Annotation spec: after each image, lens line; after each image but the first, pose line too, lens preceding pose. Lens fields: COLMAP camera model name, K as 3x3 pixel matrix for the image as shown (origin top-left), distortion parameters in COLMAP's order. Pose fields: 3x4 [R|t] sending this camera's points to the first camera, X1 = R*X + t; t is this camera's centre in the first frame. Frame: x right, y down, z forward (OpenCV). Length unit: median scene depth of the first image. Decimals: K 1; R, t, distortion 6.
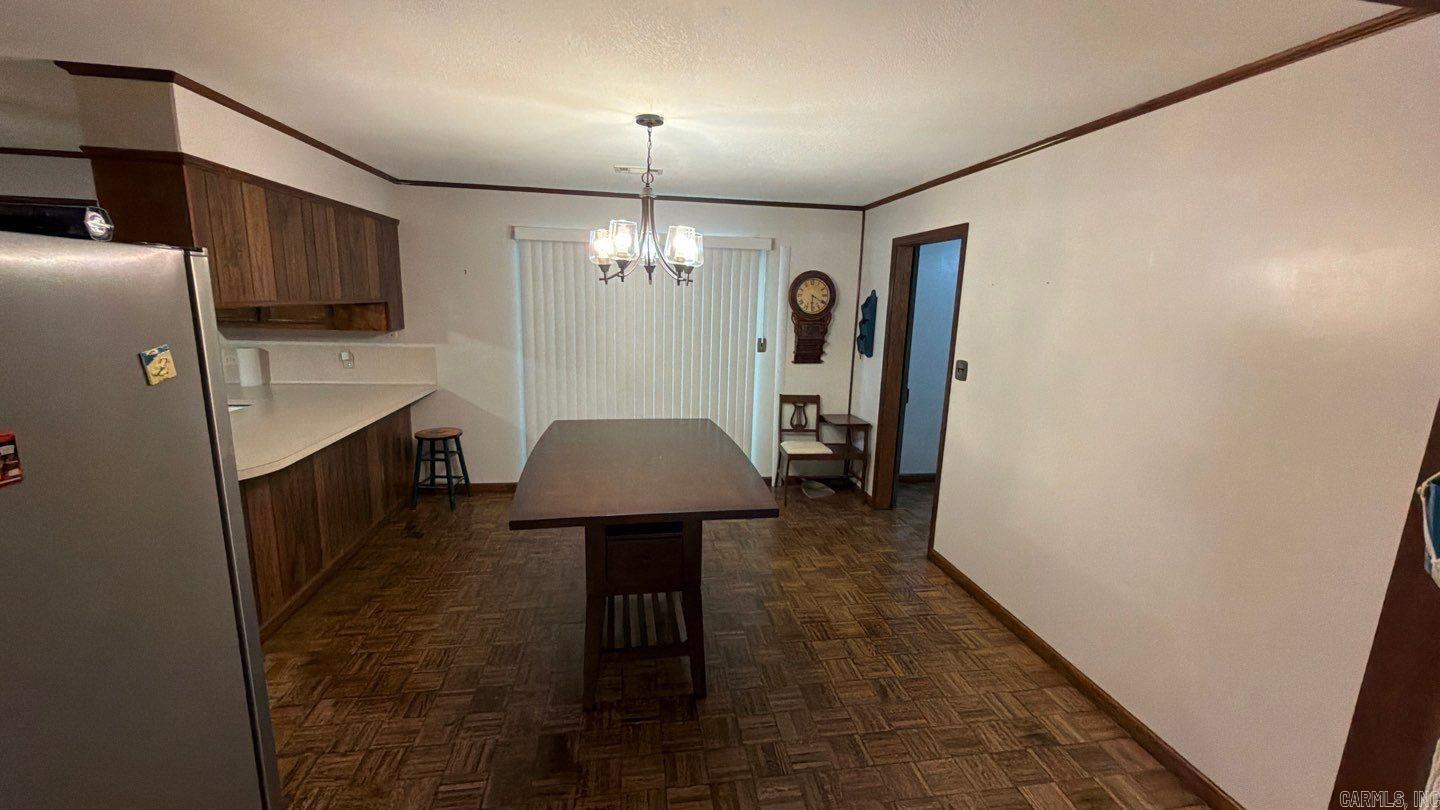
lens RADIAL K [[573.2, 0, 720.0], [0, 573.2, 405.0], [0, 0, 1]] dist [-0.000027, 0.000297]
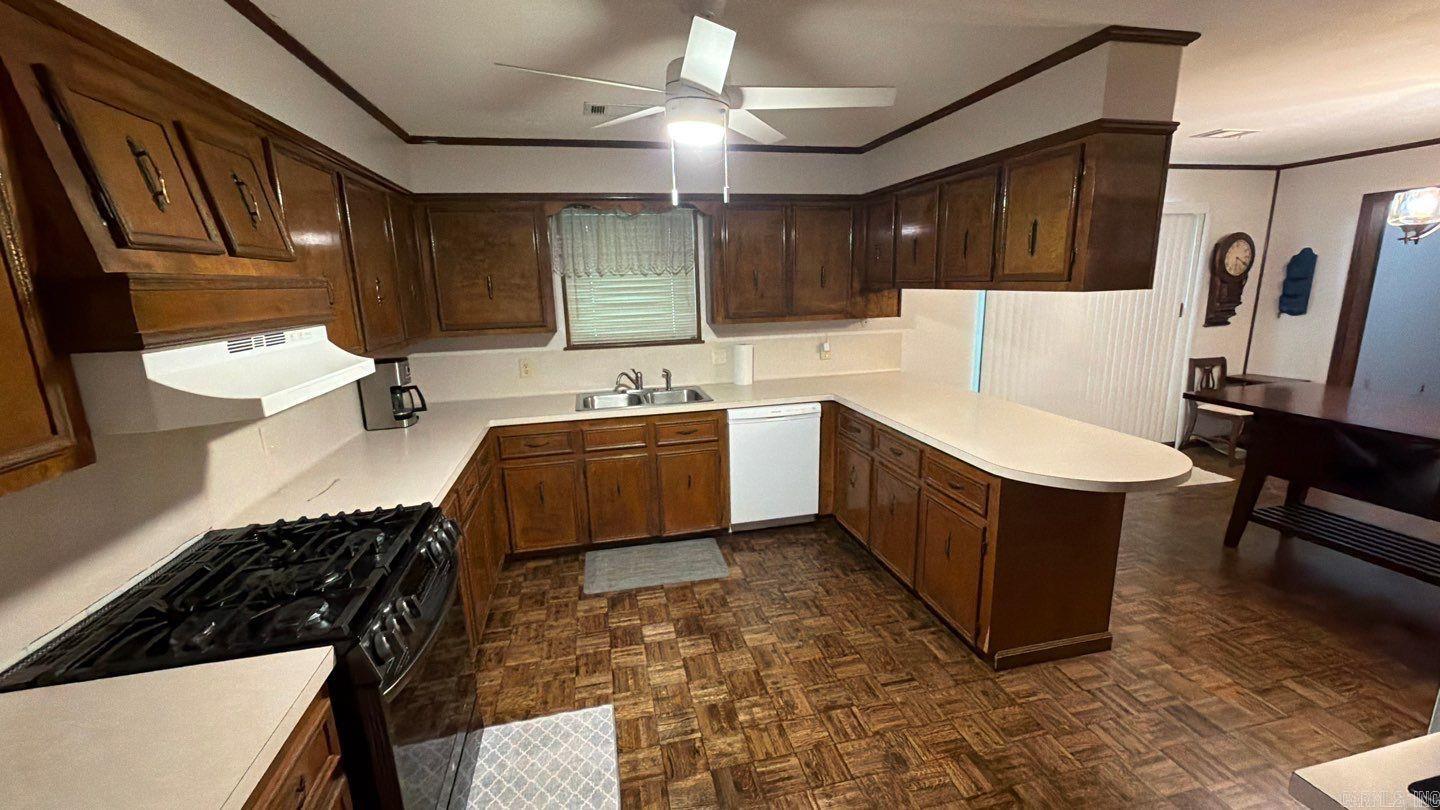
lens RADIAL K [[573.2, 0, 720.0], [0, 573.2, 405.0], [0, 0, 1]] dist [-0.000027, 0.000297]
pose [[0.995577, -0.072702, 0.059503, -0.818822], [0.071079, 0.997050, 0.028950, -0.026538], [-0.061433, -0.024593, 0.997808, 0.044838]]
